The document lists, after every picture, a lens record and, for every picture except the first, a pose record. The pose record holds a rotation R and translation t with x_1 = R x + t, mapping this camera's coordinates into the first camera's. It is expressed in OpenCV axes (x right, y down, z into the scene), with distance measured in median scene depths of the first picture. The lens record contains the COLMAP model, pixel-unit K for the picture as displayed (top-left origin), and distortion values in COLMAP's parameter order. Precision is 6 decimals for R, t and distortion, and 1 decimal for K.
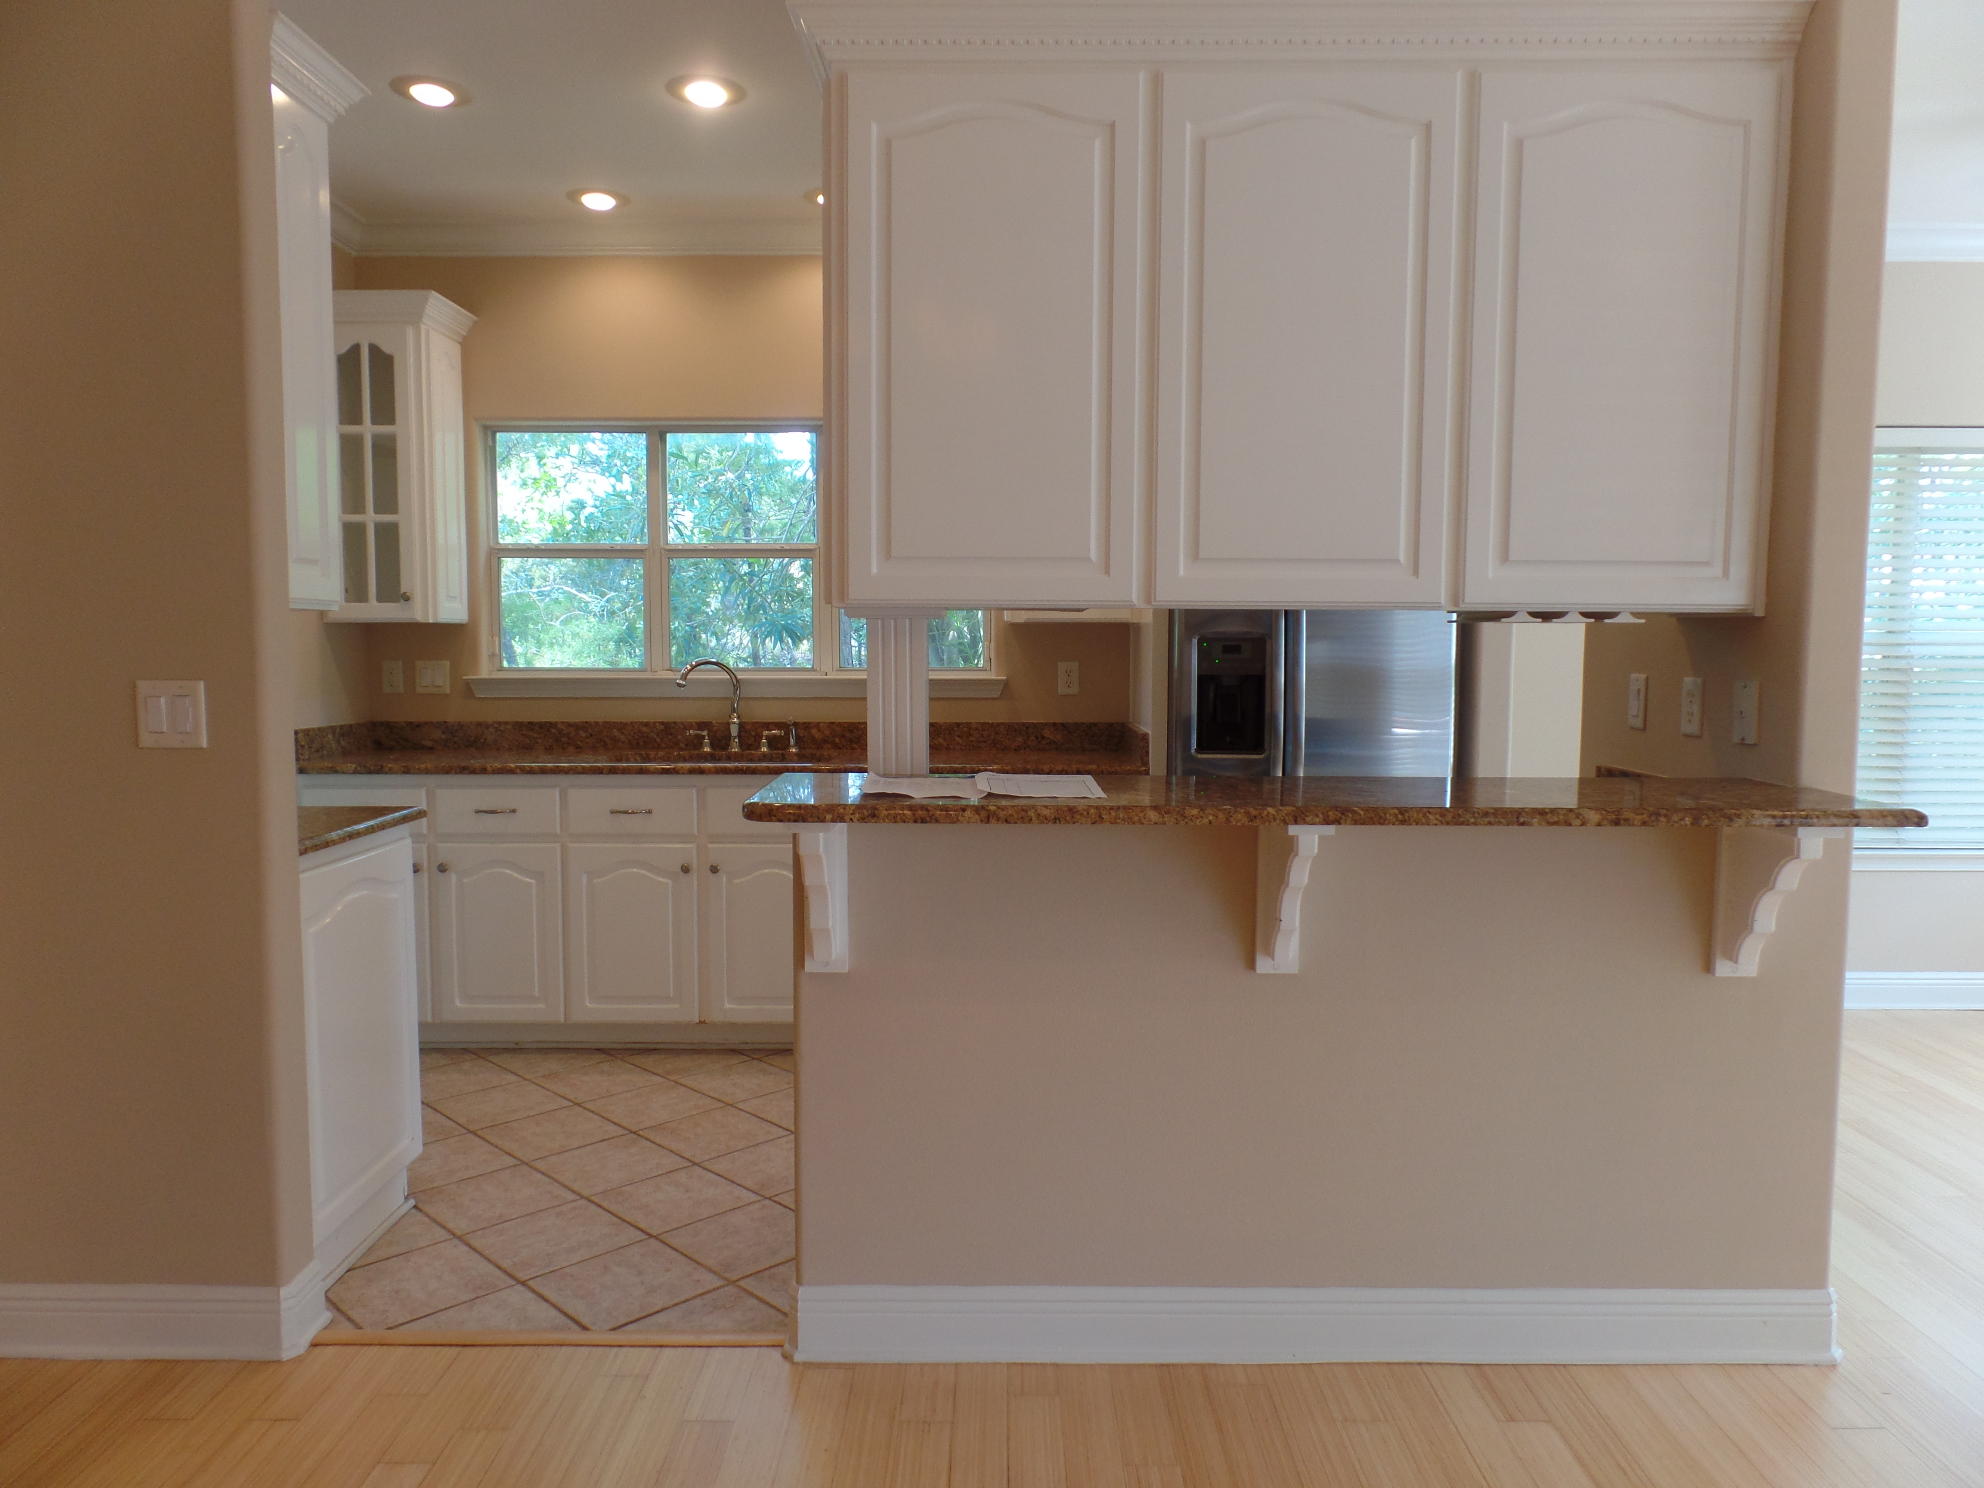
lens RADIAL K [[1361.7, 0, 993.6], [0, 1361.7, 749.7], [0, 0, 1]] dist [-0.009662, 0.002763]
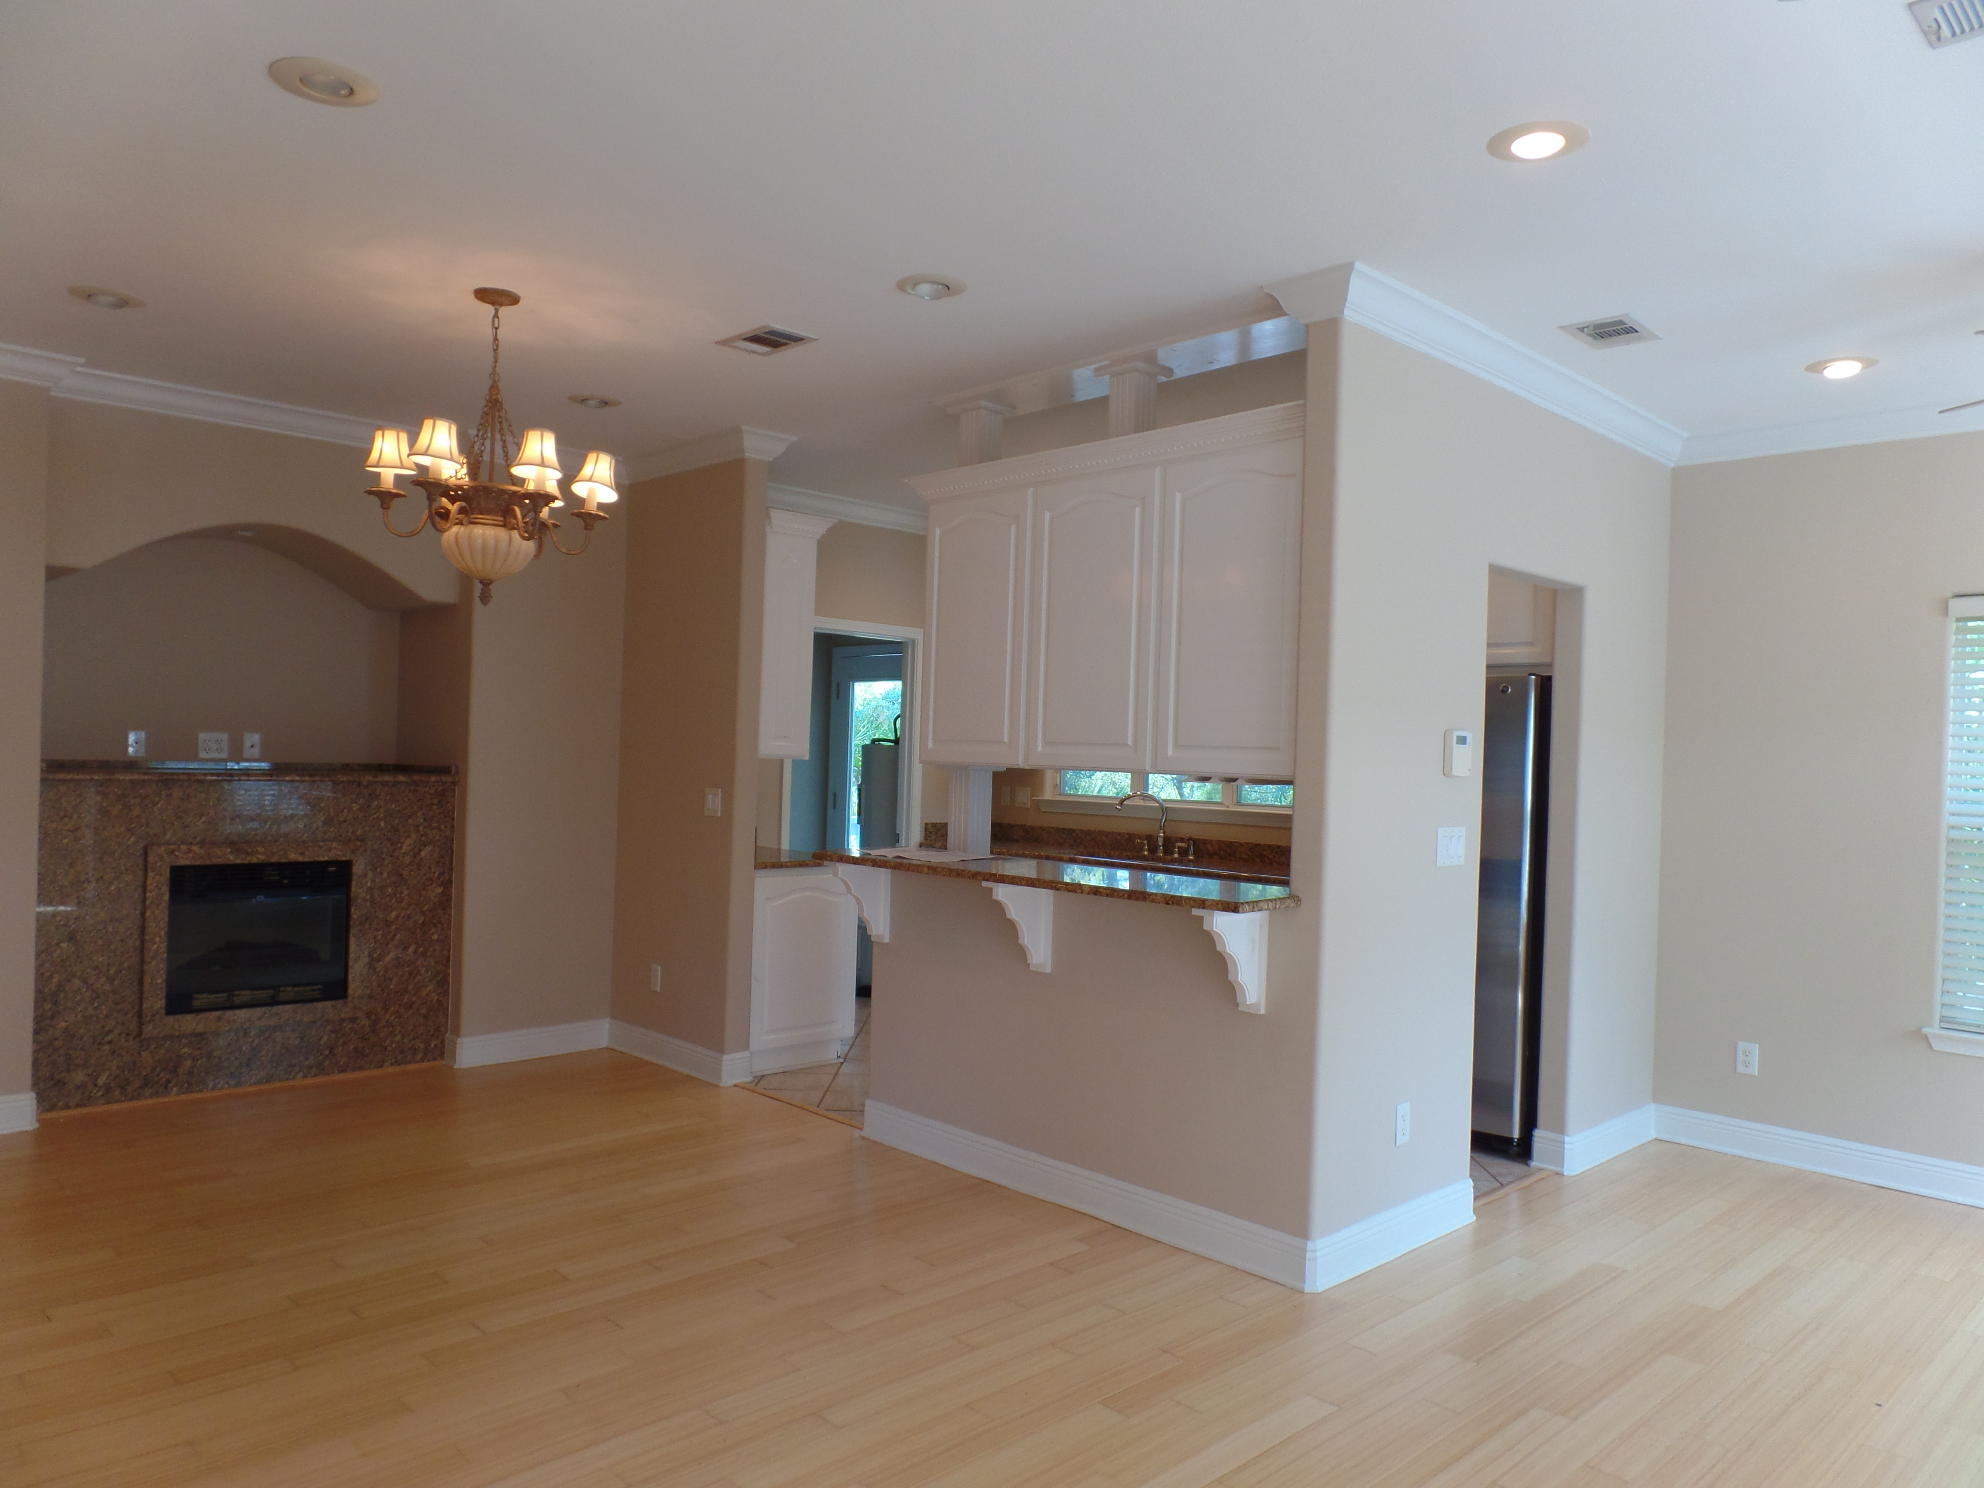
lens RADIAL K [[1361.7, 0, 993.6], [0, 1361.7, 749.7], [0, 0, 1]] dist [-0.009662, 0.002763]
pose [[0.696295, 0.014753, -0.717605, 0.744739], [-0.085405, 0.994389, -0.062425, -0.005295], [0.712657, 0.104753, 0.693648, -0.167493]]
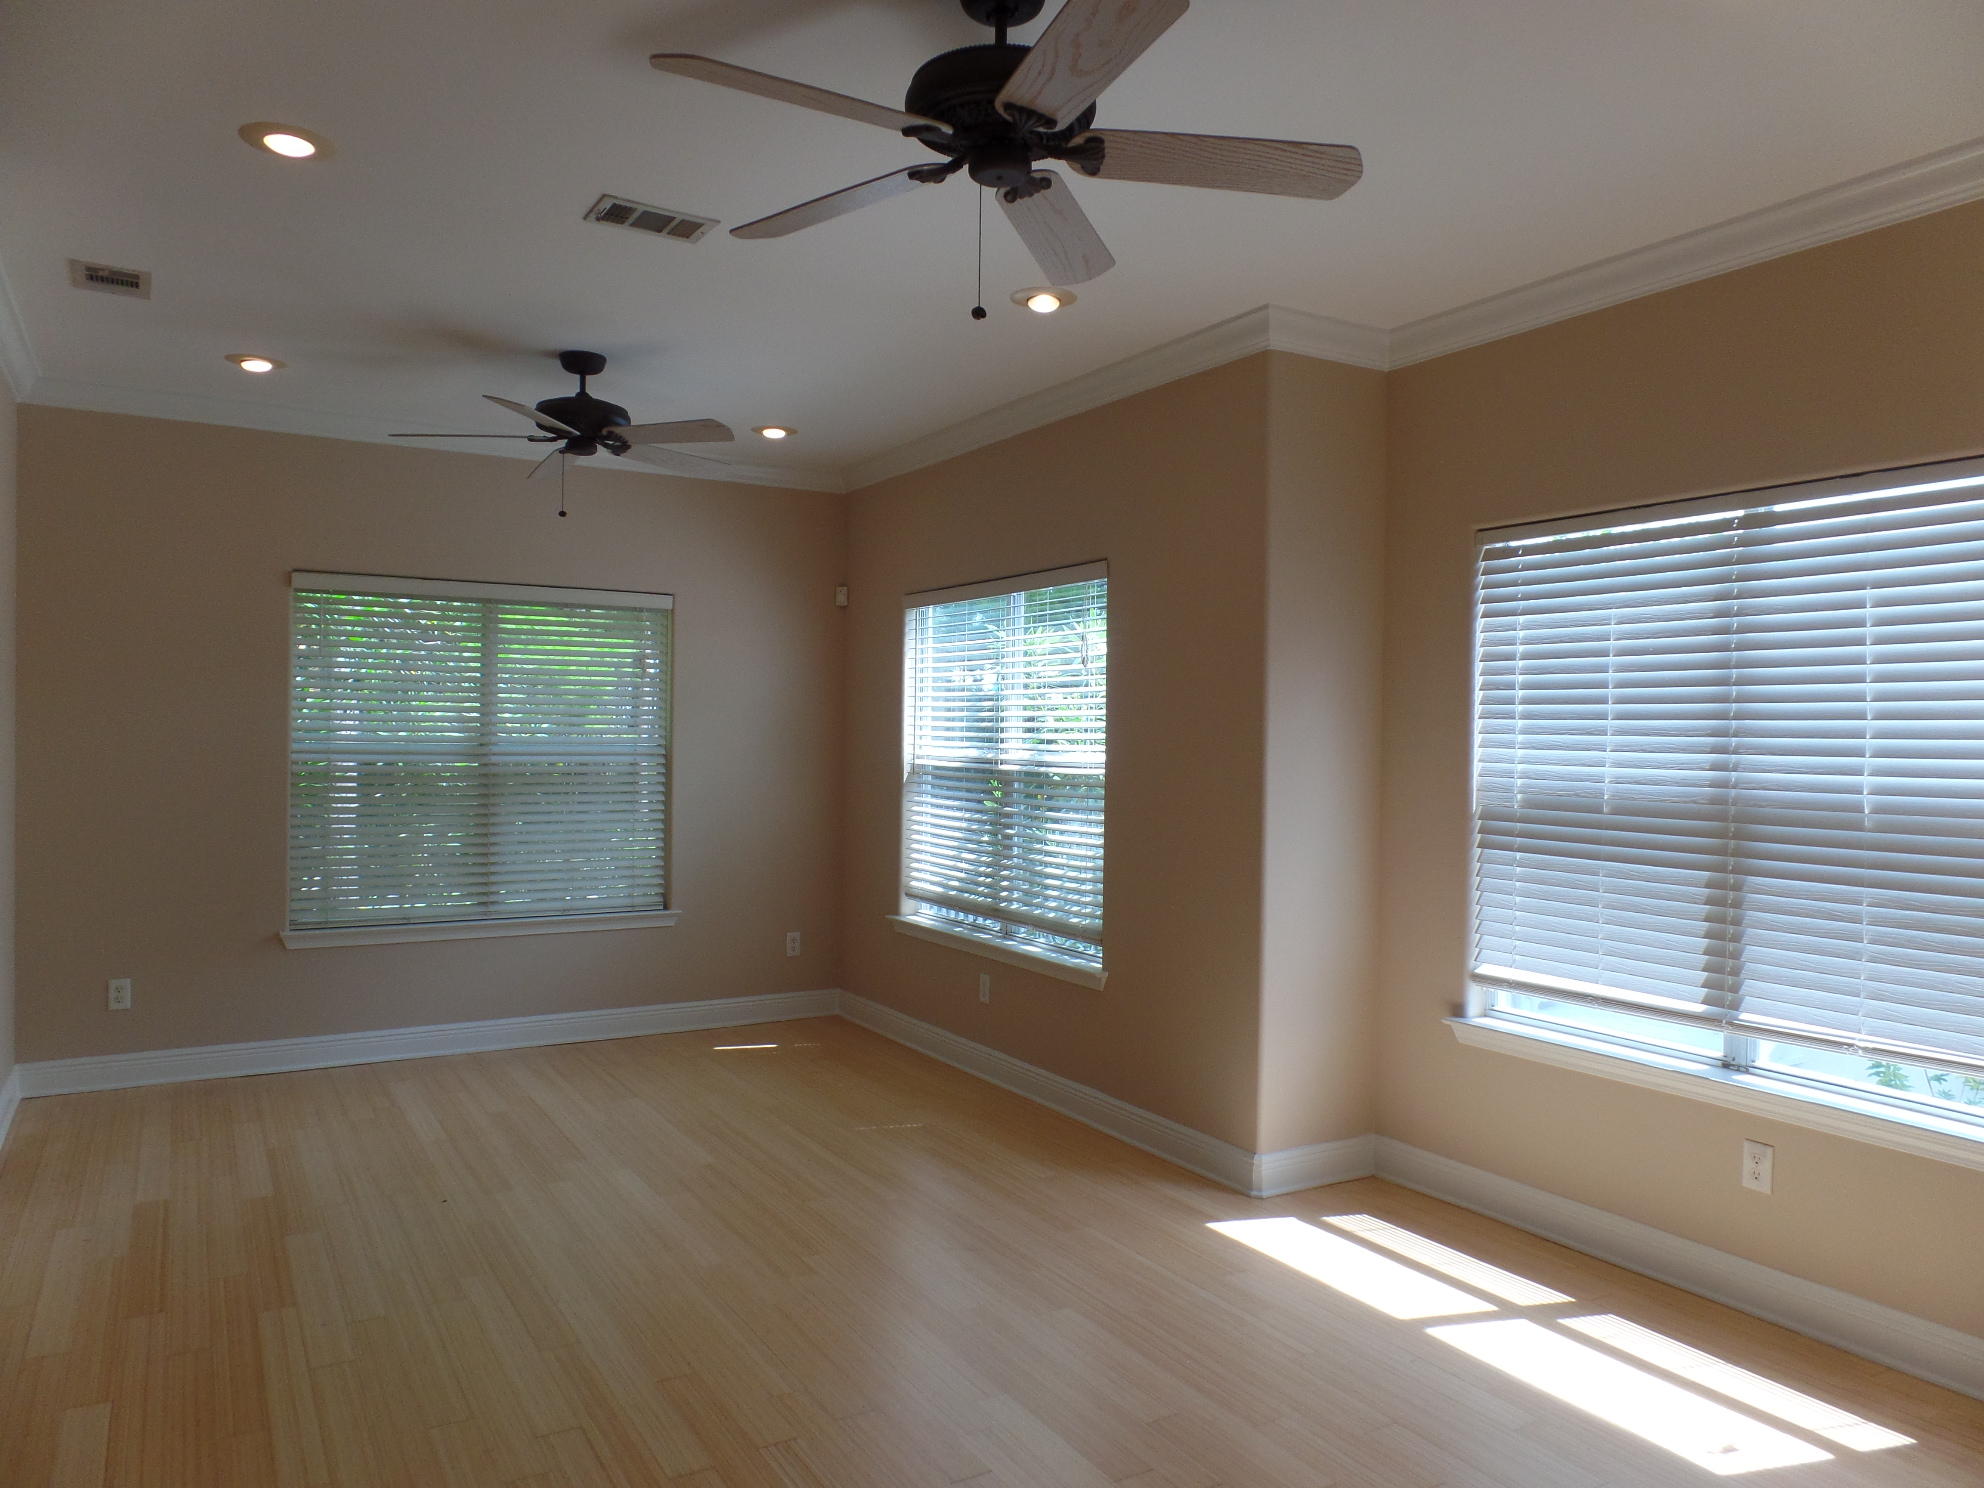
lens RADIAL K [[1361.7, 0, 993.6], [0, 1361.7, 749.7], [0, 0, 1]] dist [-0.009662, 0.002763]
pose [[0.856975, 0.000173, 0.515358, 0.433921], [0.033838, 0.997823, -0.056604, 0.006066], [-0.514246, 0.065947, 0.855104, -0.313096]]
